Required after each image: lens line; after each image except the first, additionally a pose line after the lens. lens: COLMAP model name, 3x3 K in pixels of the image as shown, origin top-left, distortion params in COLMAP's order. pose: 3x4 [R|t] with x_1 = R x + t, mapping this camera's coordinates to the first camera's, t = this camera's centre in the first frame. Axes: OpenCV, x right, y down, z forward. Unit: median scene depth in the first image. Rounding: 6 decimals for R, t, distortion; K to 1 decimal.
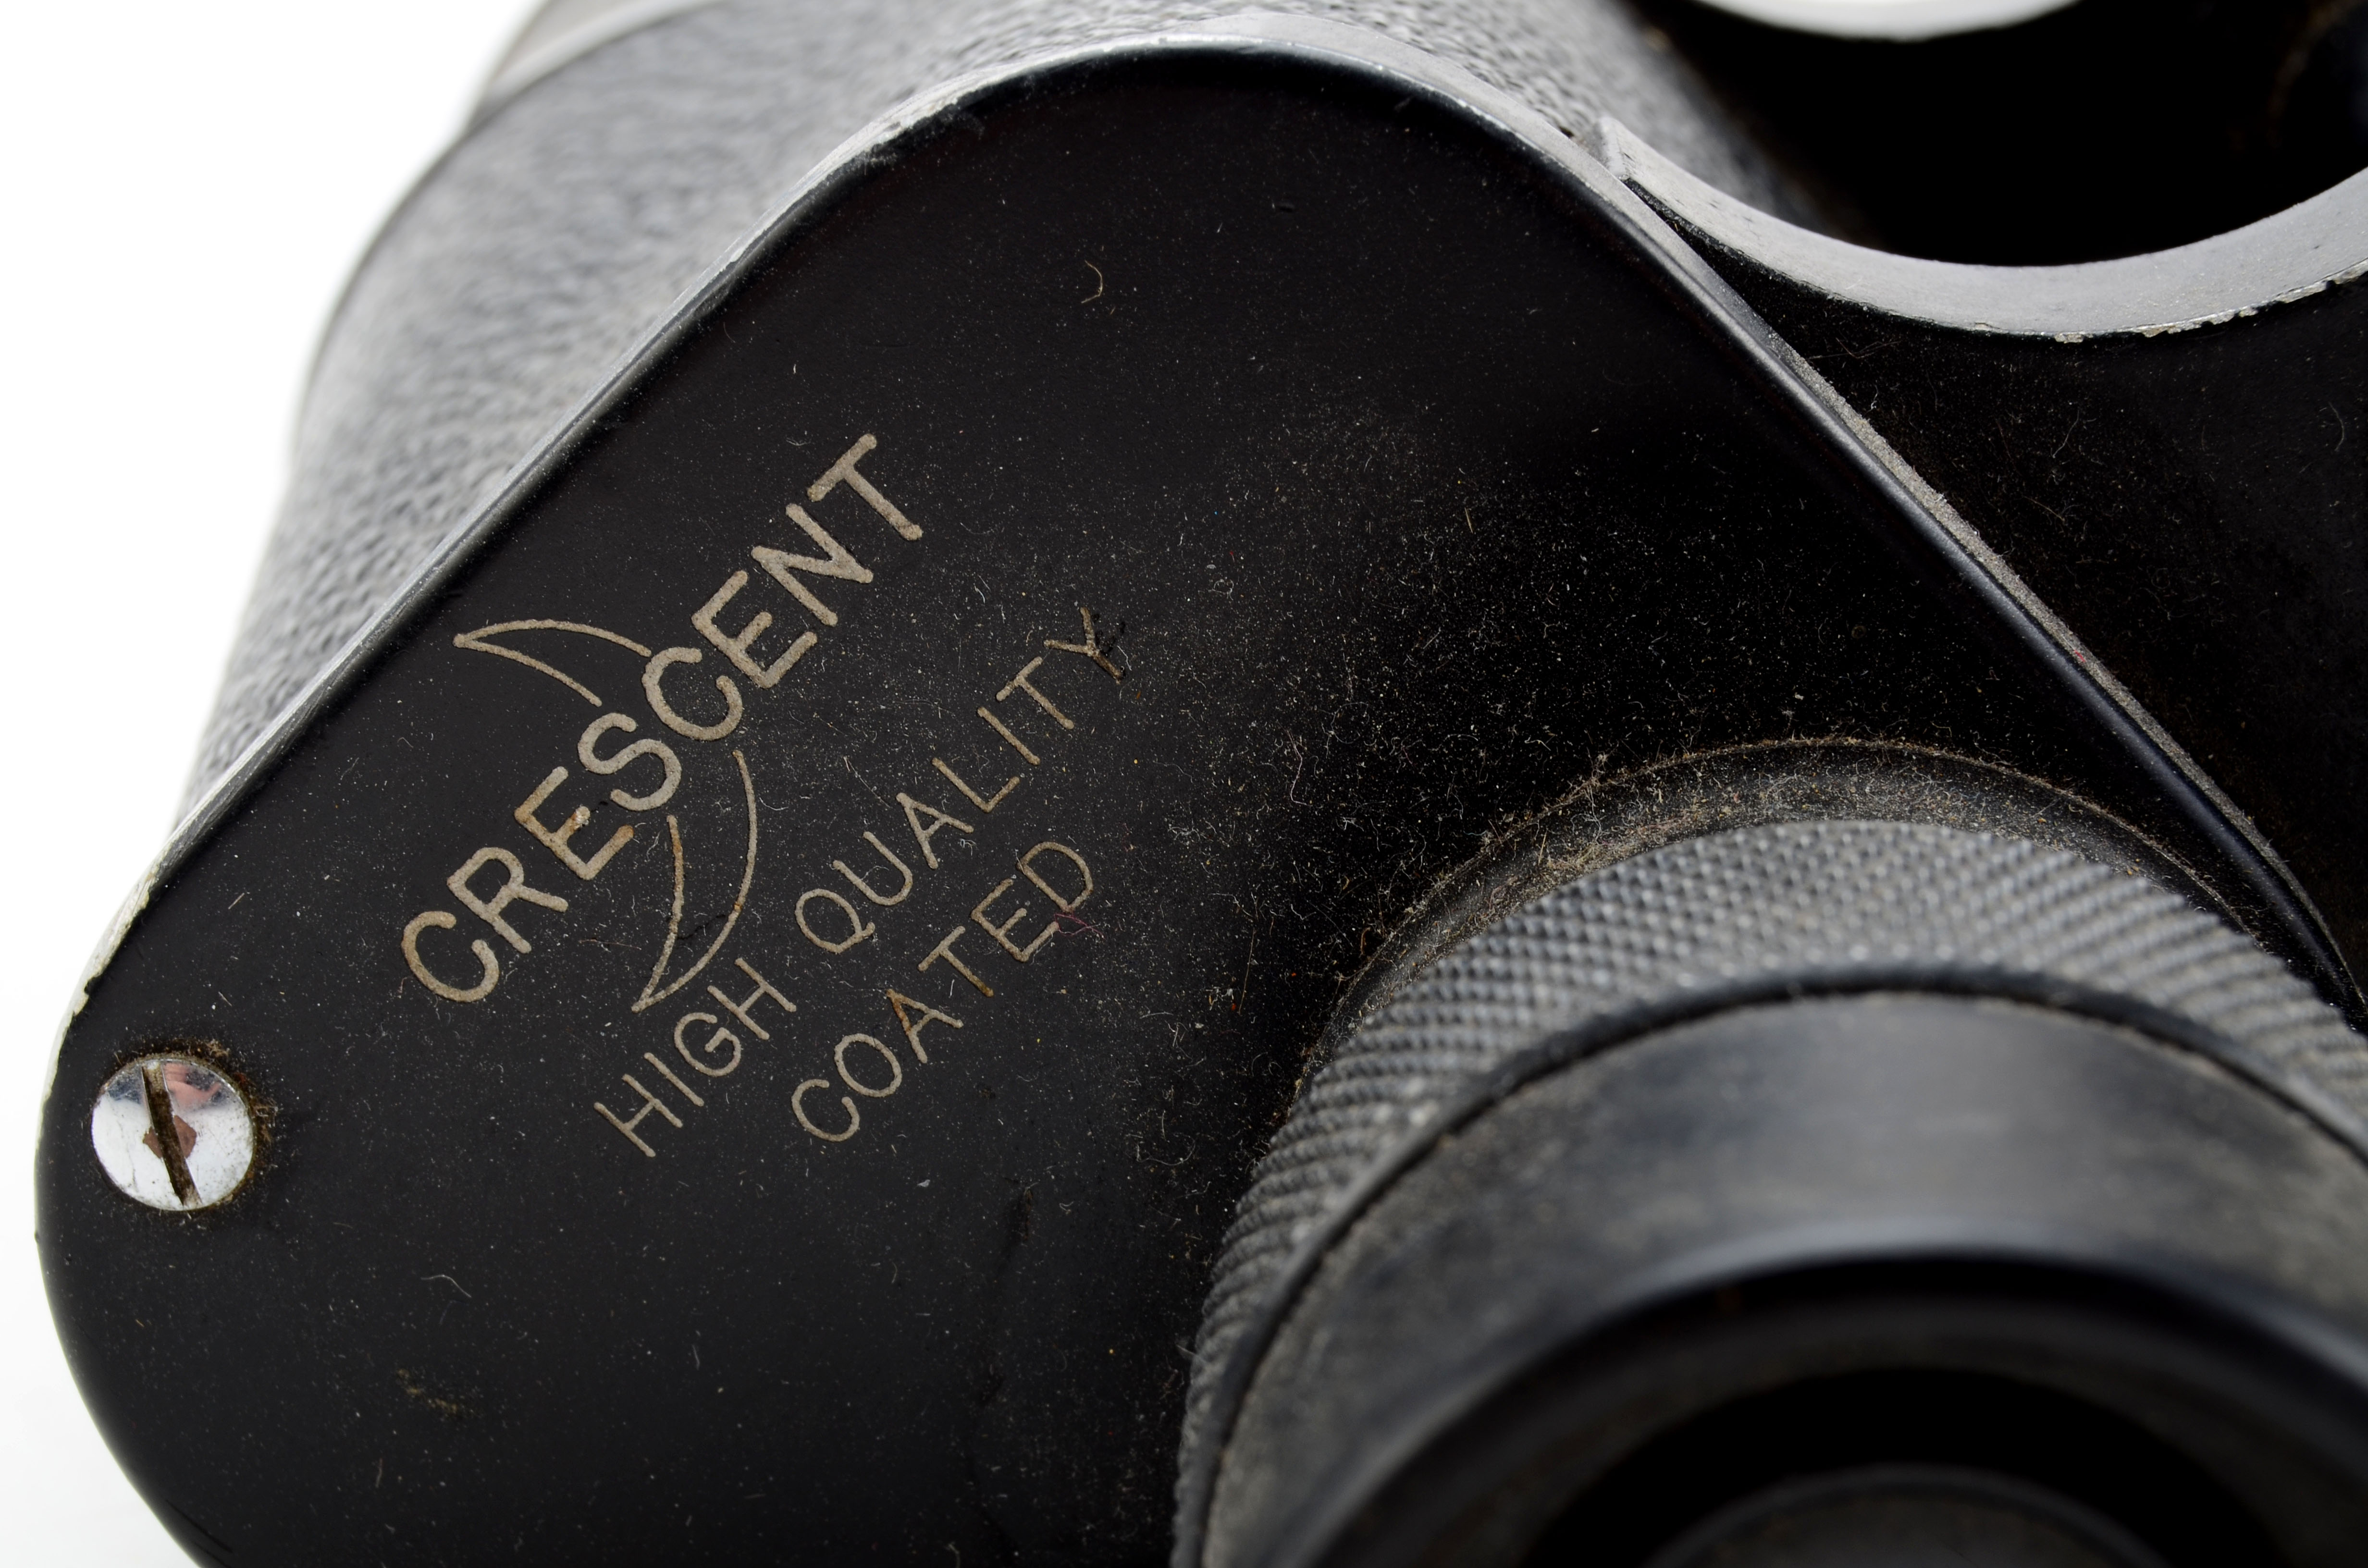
lens RADIAL K [[5422.1, 0, 1183.0], [0, 5422.1, 793.0], [0, 0, 1]] dist [-0.104057, 0.000000]
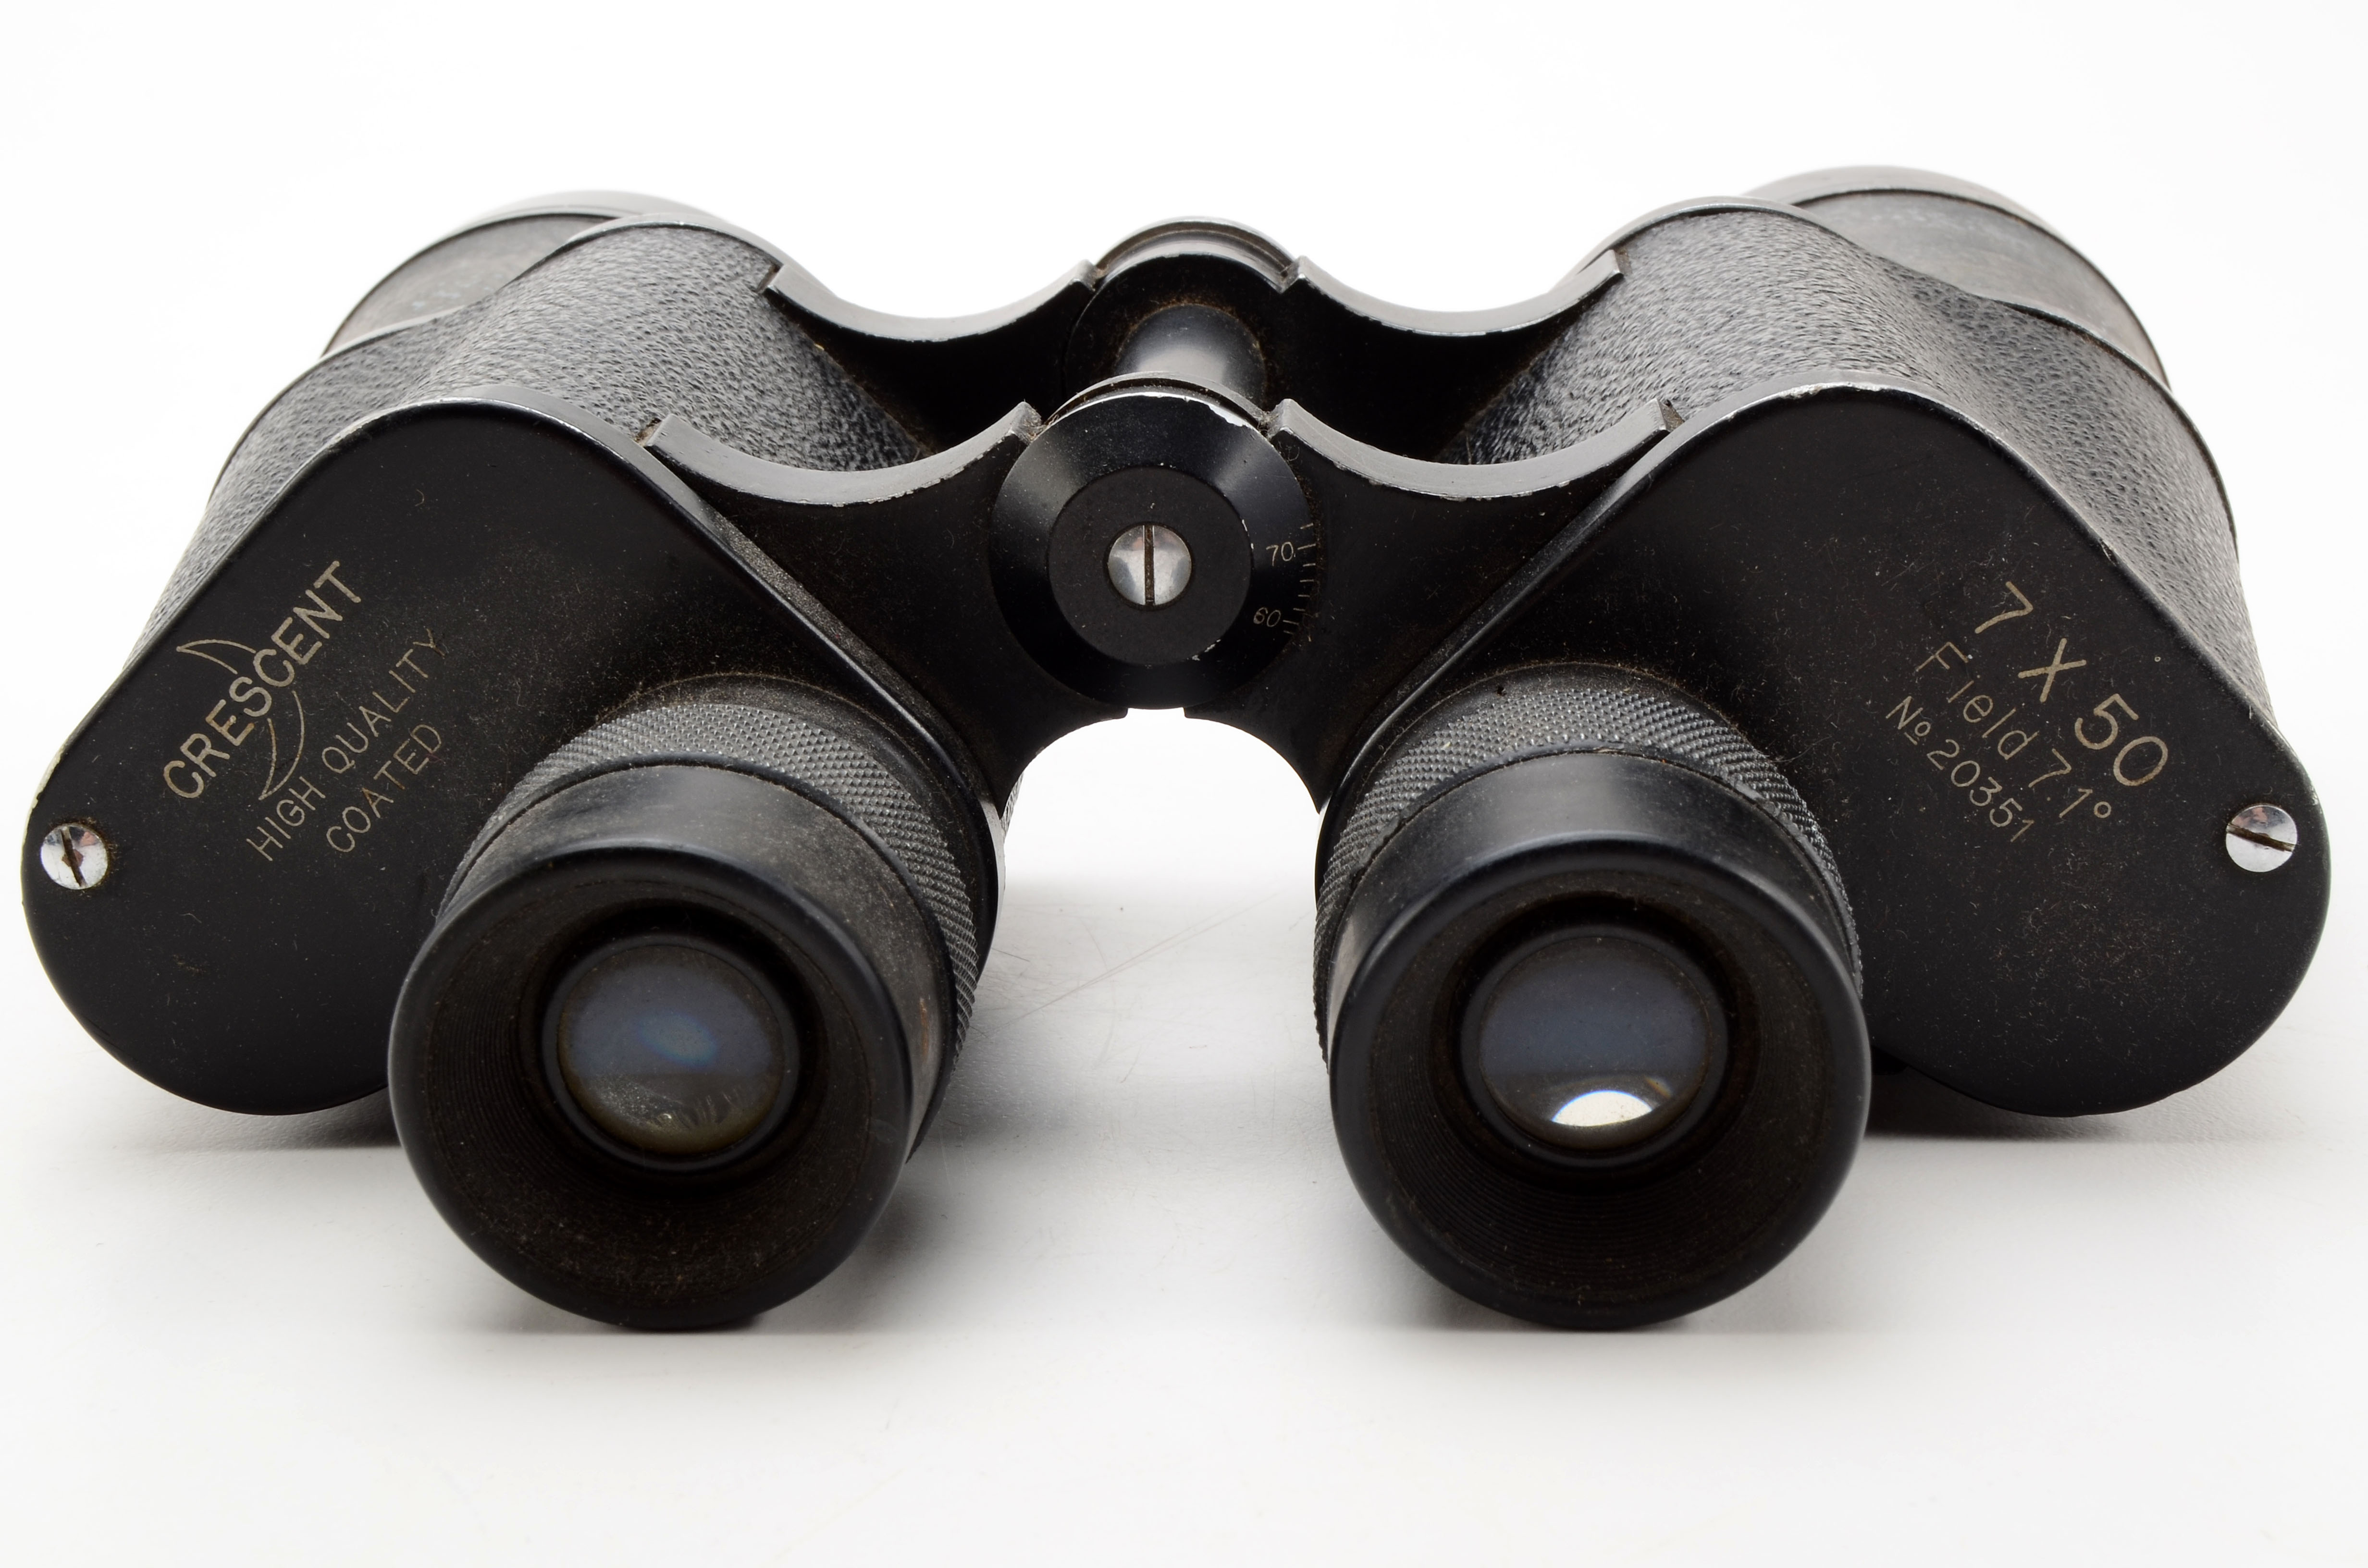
lens RADIAL K [[3966.3, 0, 1184.6], [0, 3966.3, 773.2], [0, 0, 1]] dist [-0.137976, 0.000000]
pose [[0.999495, -0.027567, 0.015784, 0.288290], [0.027484, 0.999607, 0.005453, 0.030465], [-0.015928, -0.005016, 0.999861, -0.776818]]
